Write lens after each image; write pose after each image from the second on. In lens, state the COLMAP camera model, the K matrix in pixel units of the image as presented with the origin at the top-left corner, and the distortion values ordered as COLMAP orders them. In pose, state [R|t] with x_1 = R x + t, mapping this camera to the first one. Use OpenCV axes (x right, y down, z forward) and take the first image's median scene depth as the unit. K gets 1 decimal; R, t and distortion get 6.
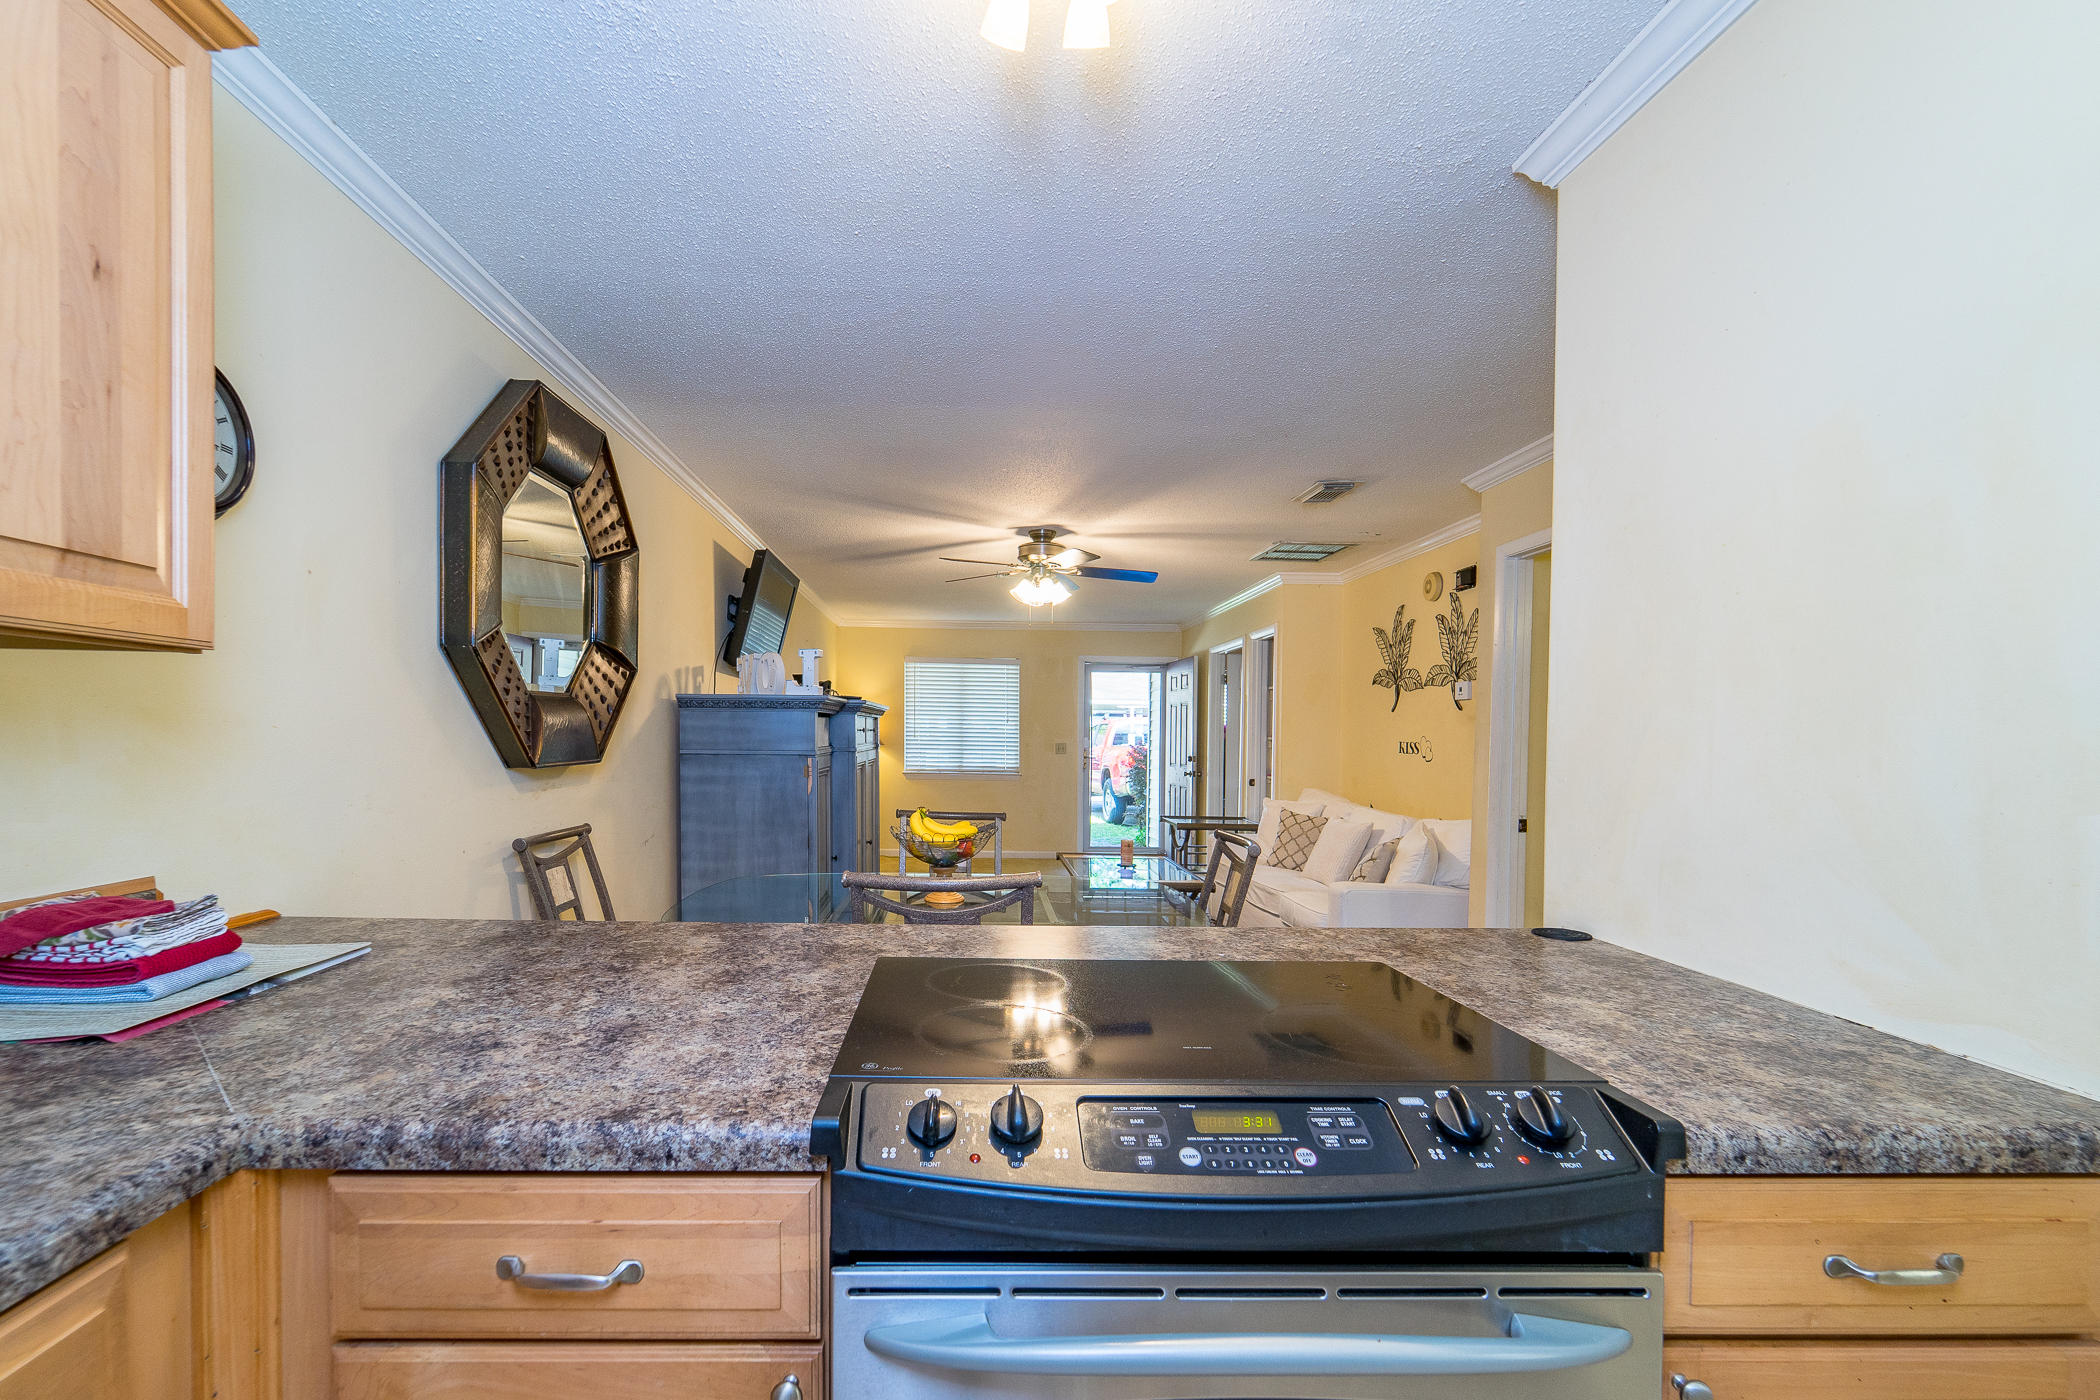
lens RADIAL K [[864.4, 0, 968.5], [0, 864.4, 752.6], [0, 0, 1]] dist [-0.010899, -0.000546]
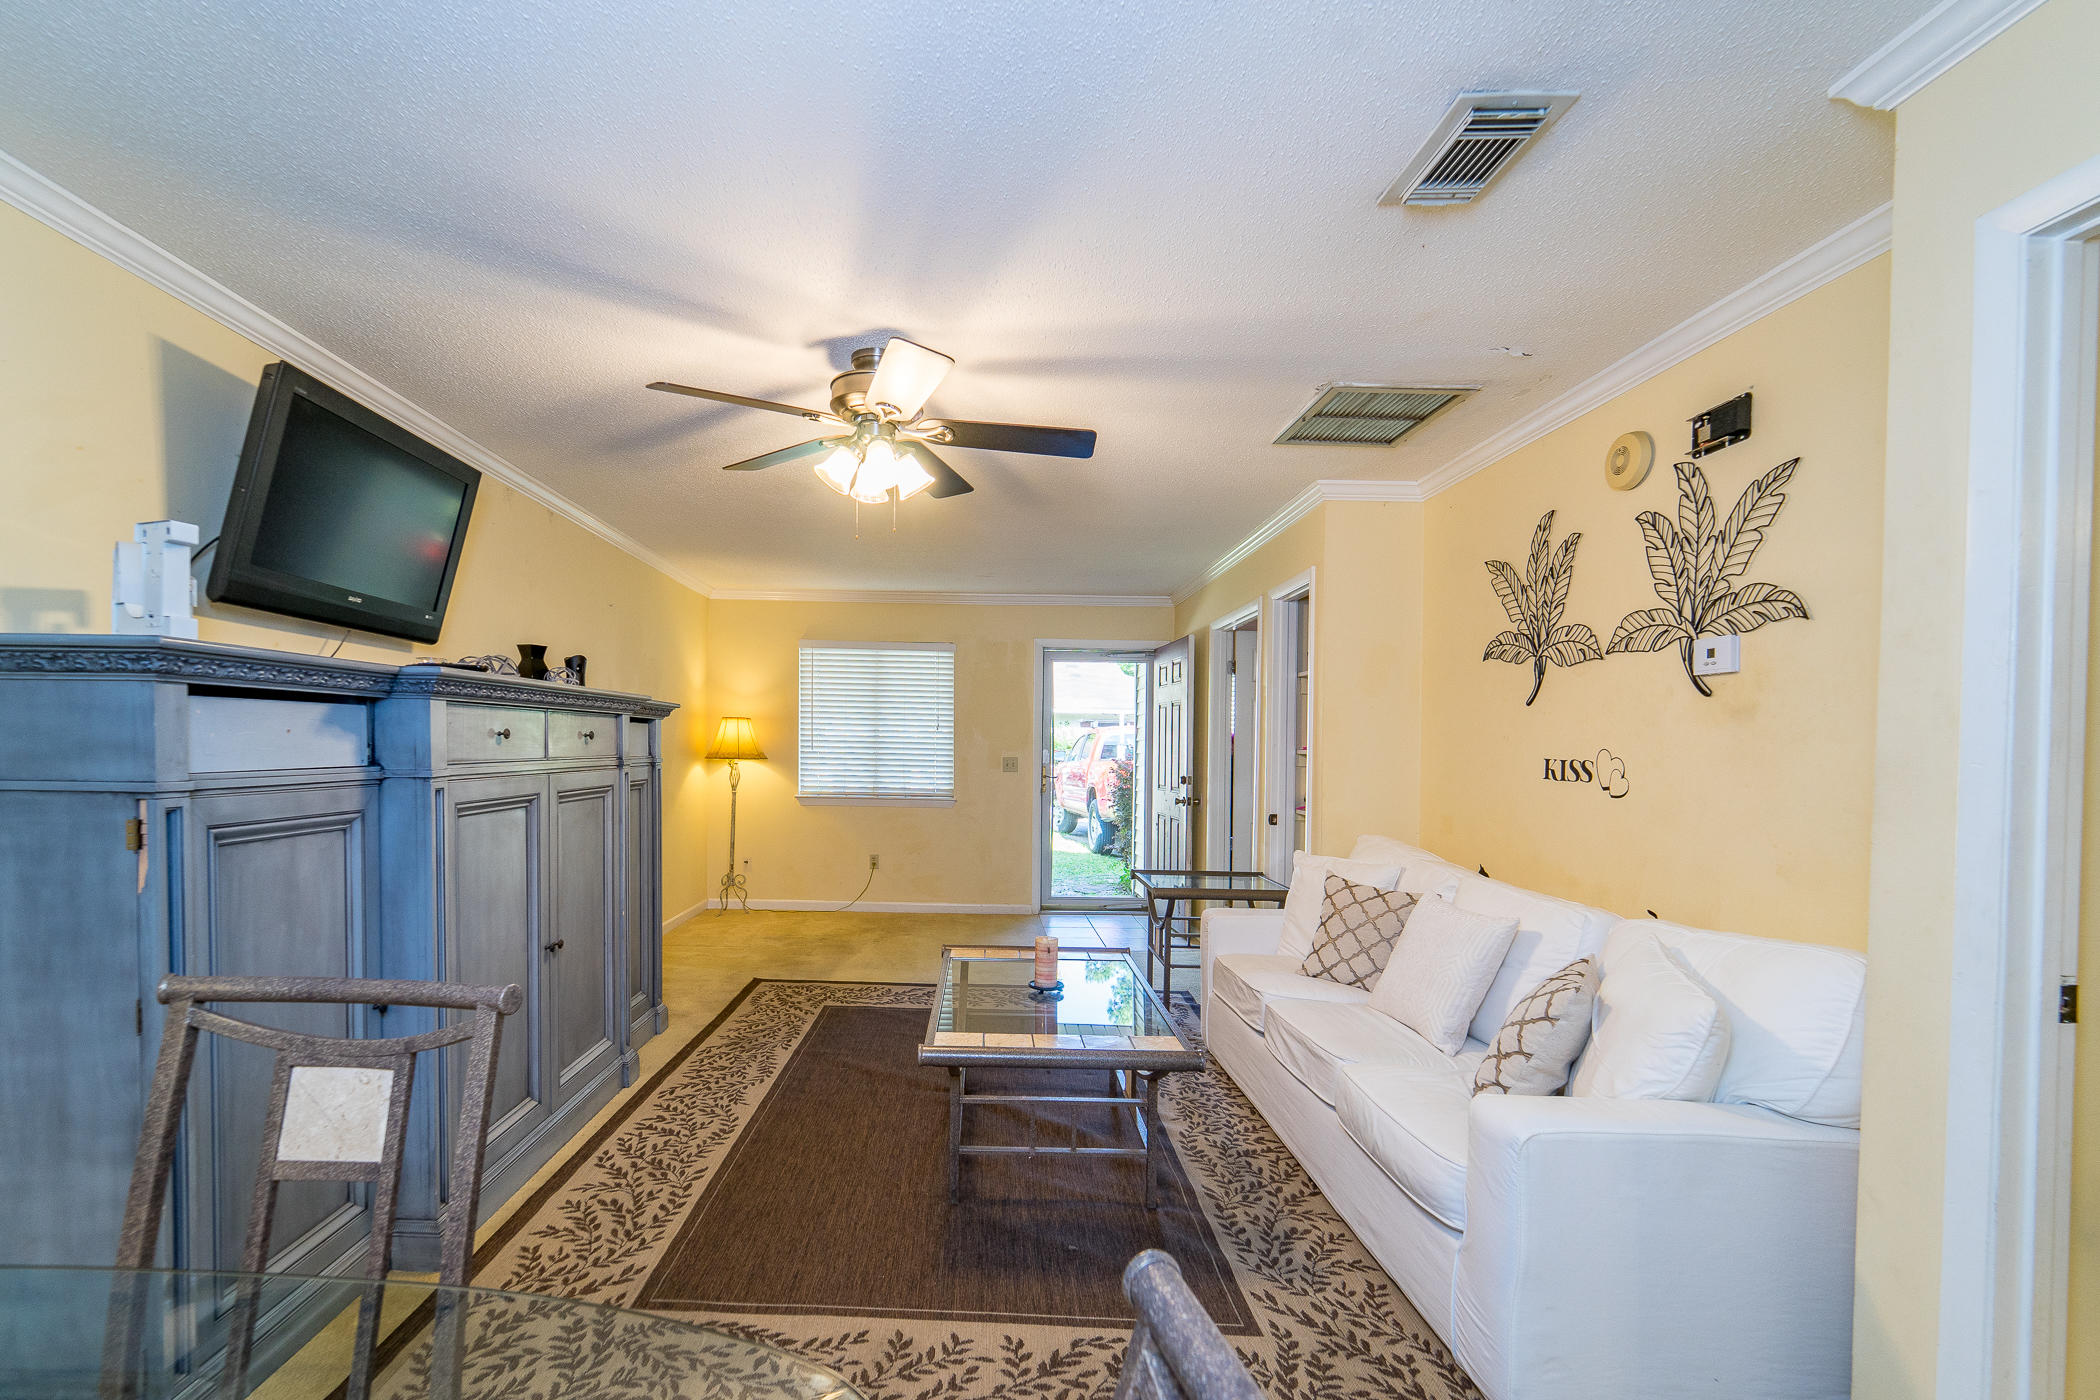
lens RADIAL K [[864.4, 0, 970.7], [0, 864.4, 758.8], [0, 0, 1]] dist [-0.010899, -0.000546]
pose [[0.999945, 0.002789, -0.010118, 0.106392], [-0.002860, 0.999971, -0.007091, -0.005917], [0.010098, 0.007120, 0.999924, 0.345534]]
